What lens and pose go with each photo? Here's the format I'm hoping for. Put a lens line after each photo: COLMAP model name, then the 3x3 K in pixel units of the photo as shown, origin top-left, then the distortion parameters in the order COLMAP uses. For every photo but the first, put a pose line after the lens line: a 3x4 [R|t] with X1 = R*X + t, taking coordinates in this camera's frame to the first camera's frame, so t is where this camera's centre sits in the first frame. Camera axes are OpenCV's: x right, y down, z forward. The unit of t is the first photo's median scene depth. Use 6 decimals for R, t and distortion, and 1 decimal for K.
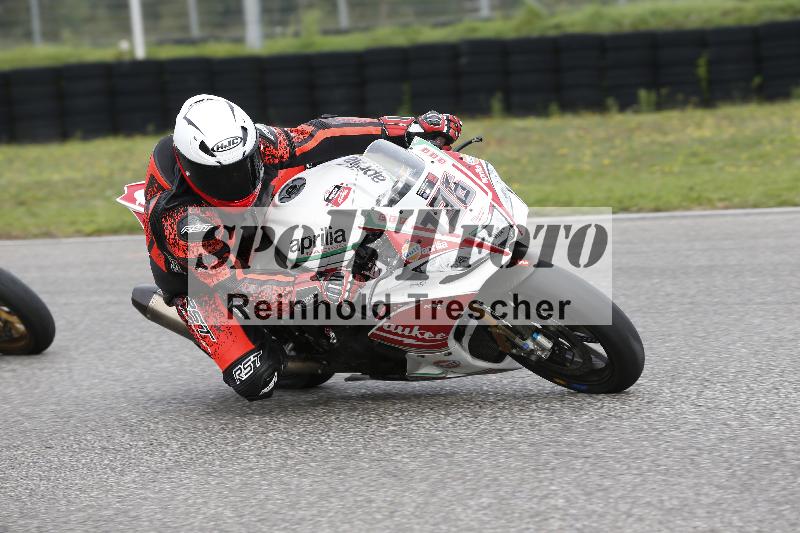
lens RADIAL K [[5469.4, 0, 383.2], [0, 5469.4, 259.3], [0, 0, 1]] dist [3.186281, 0.000000]
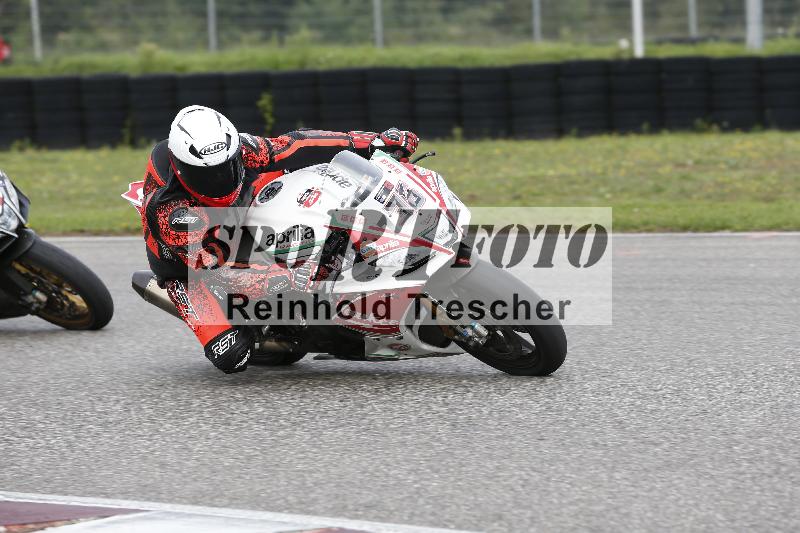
lens RADIAL K [[5469.4, 0, 411.0], [0, 5469.4, 254.4], [0, 0, 1]] dist [3.186281, 0.000000]
pose [[0.995565, 0.039530, -0.085364, 0.110495], [-0.039575, 0.999216, 0.001158, -0.001798], [0.085343, 0.002225, 0.996349, -0.147111]]
